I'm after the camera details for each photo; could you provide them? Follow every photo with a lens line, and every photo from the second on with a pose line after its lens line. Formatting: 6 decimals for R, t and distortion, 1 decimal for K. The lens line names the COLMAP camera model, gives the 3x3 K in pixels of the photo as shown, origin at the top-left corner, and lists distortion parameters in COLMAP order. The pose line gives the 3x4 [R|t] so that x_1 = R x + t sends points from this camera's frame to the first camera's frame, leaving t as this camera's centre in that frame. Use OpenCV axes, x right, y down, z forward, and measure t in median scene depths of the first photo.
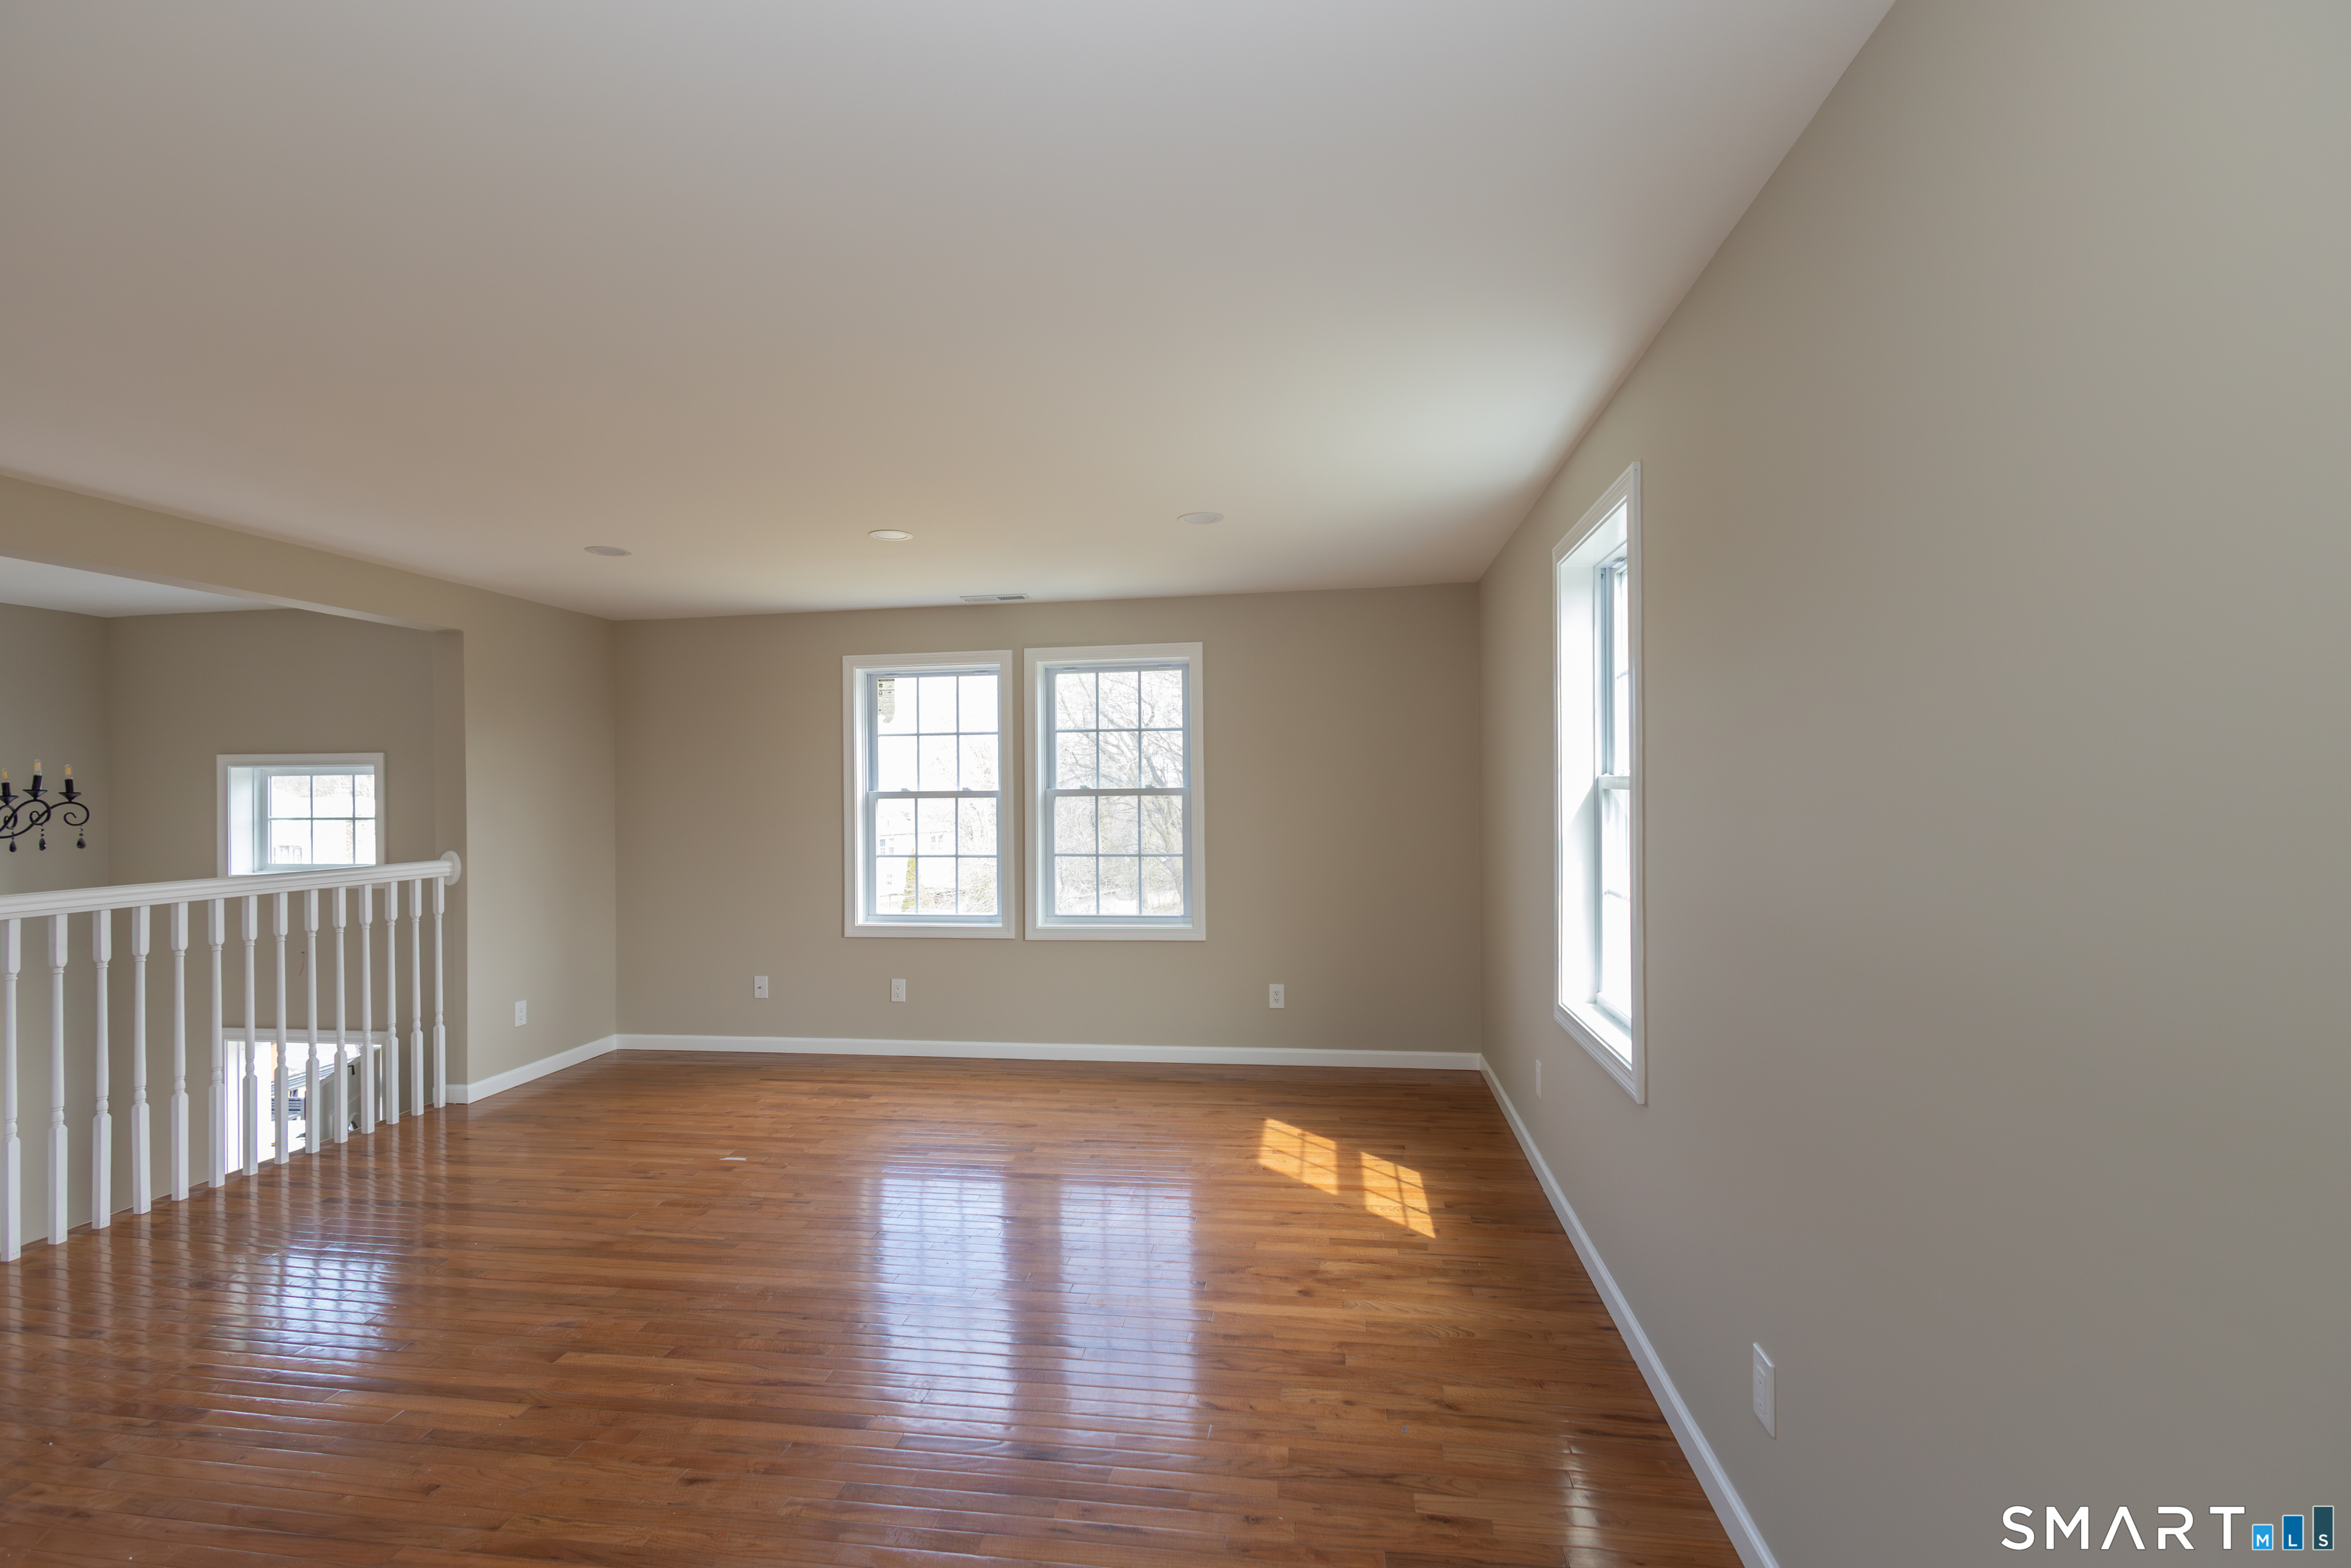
lens RADIAL K [[1059.3, 0, 1151.0], [0, 1059.3, 779.9], [0, 0, 1]] dist [-0.000728, -0.000960]
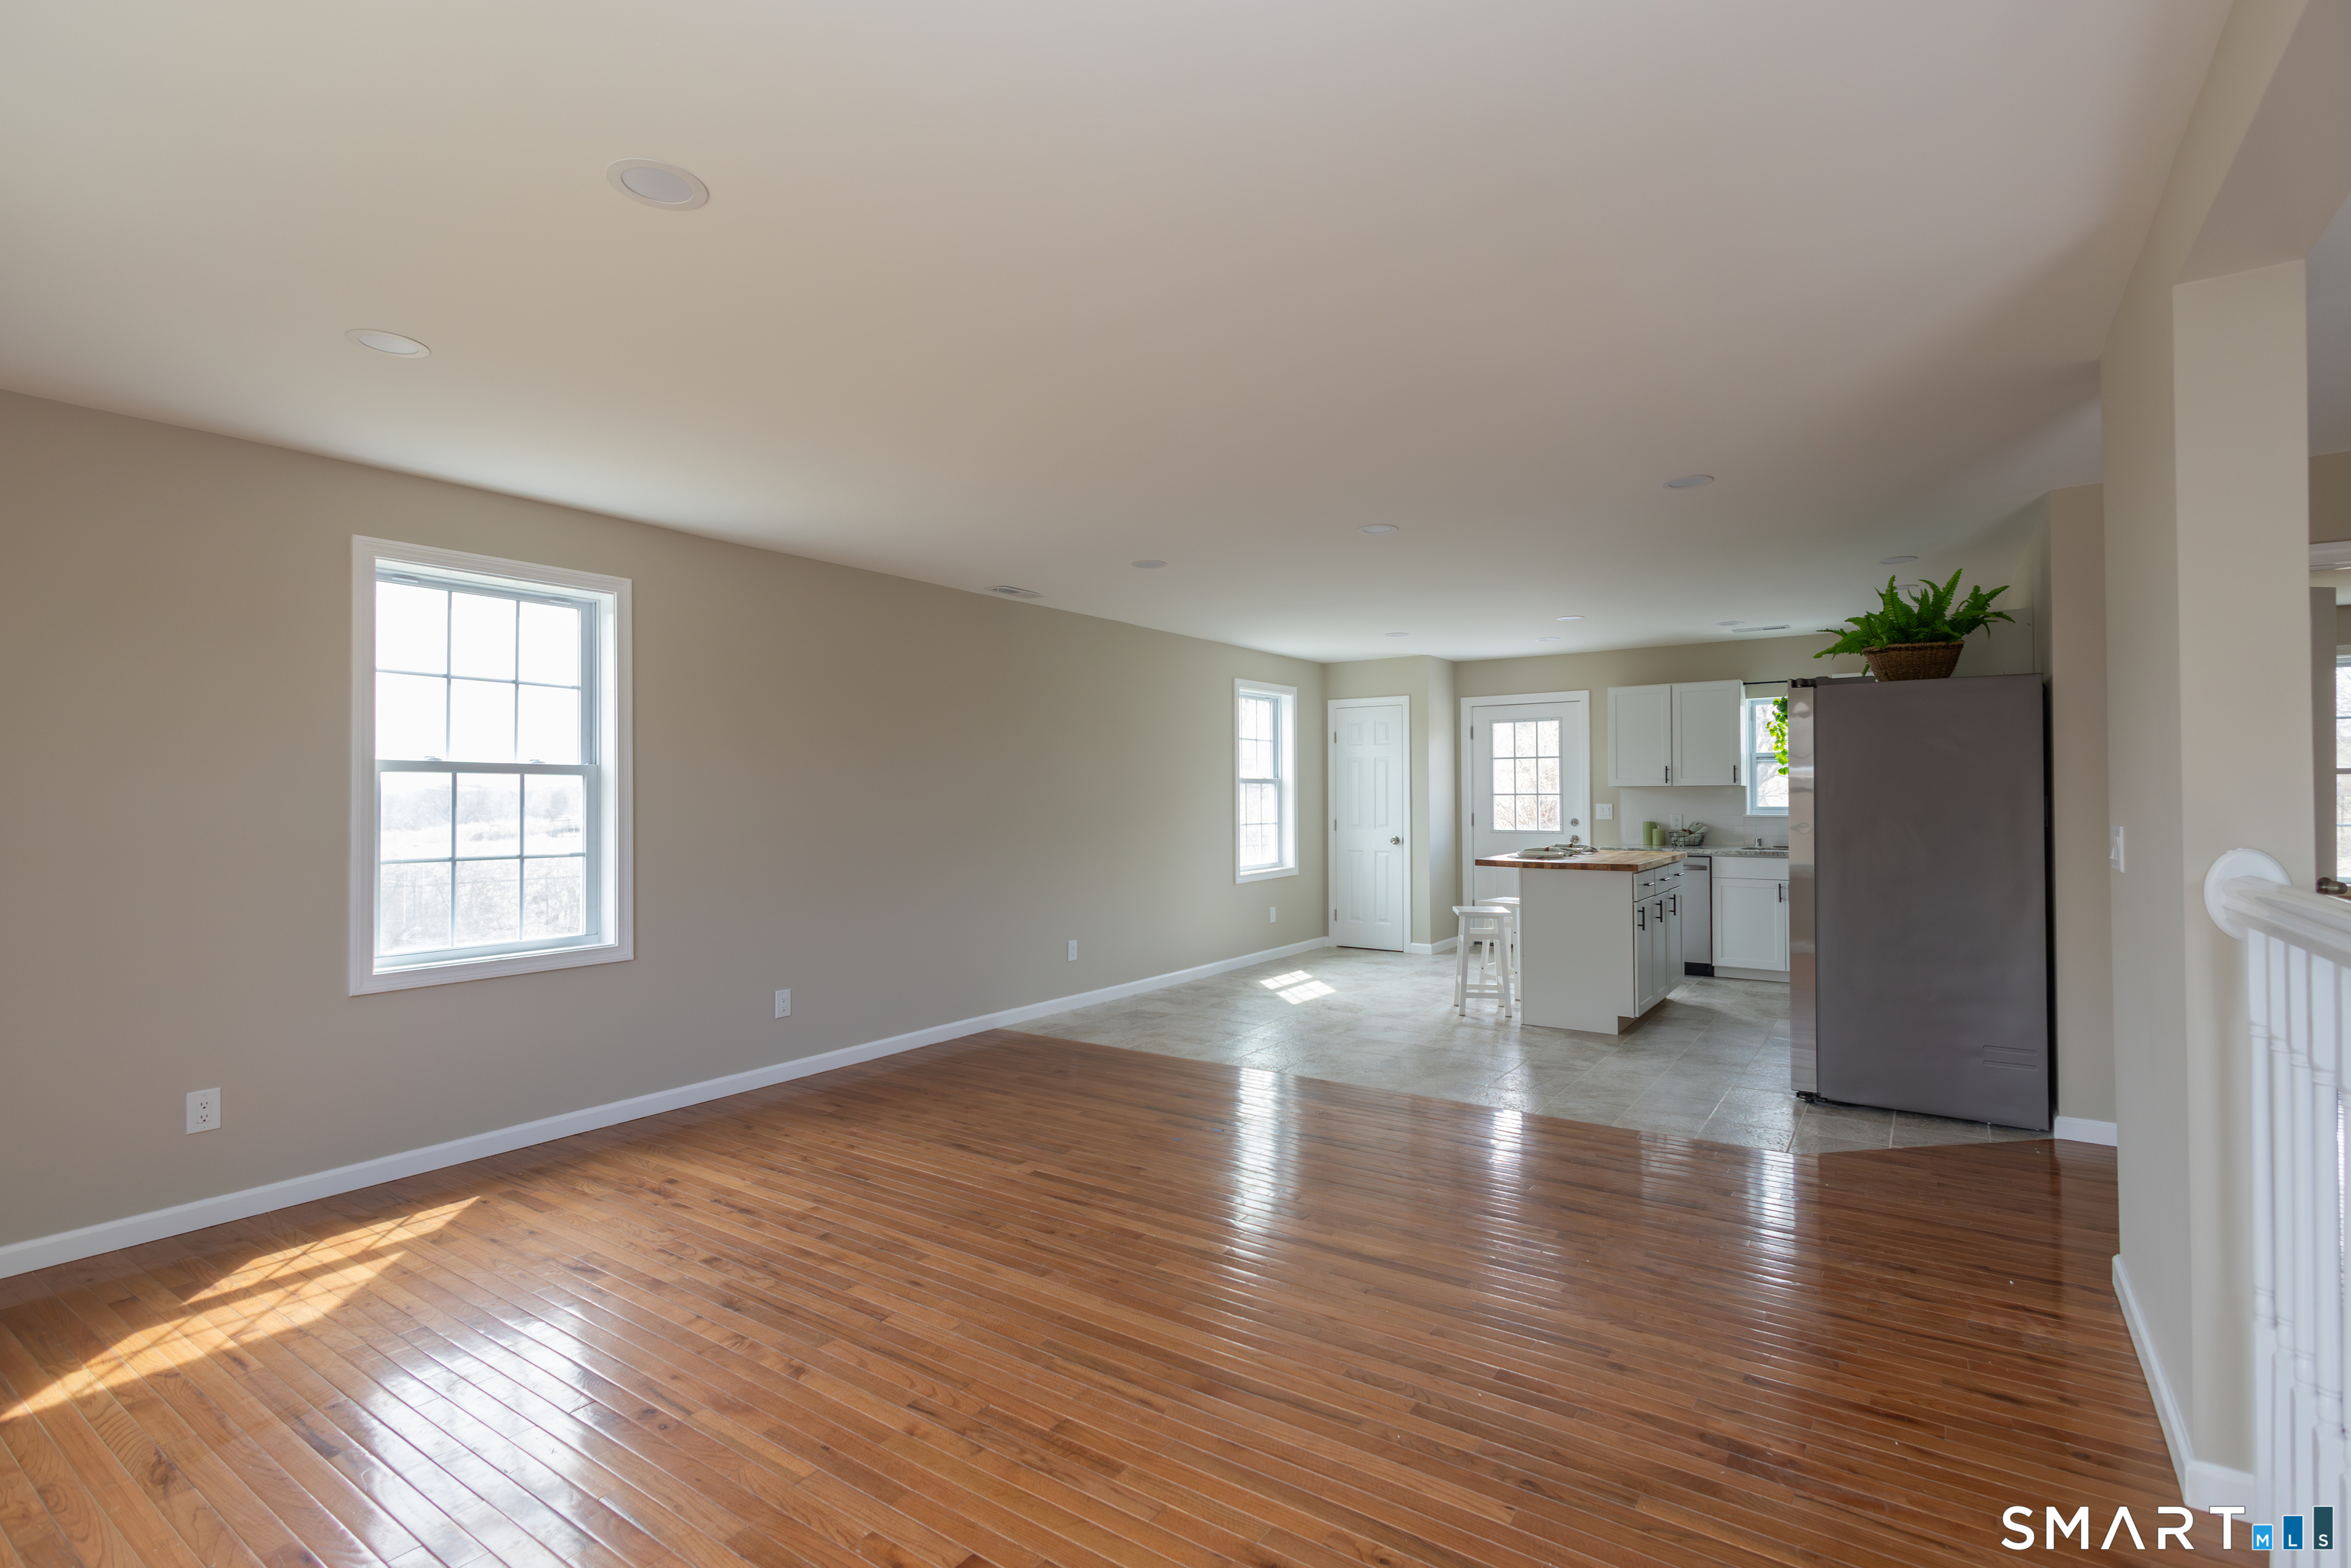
lens RADIAL K [[1114.0, 0, 1166.2], [0, 1114.0, 790.6], [0, 0, 1]] dist [0.005956, -0.000178]
pose [[-0.894903, 0.022099, 0.445714, -0.648196], [0.013422, 0.999654, -0.022614, 0.051374], [-0.446060, -0.014255, -0.894890, 1.307457]]
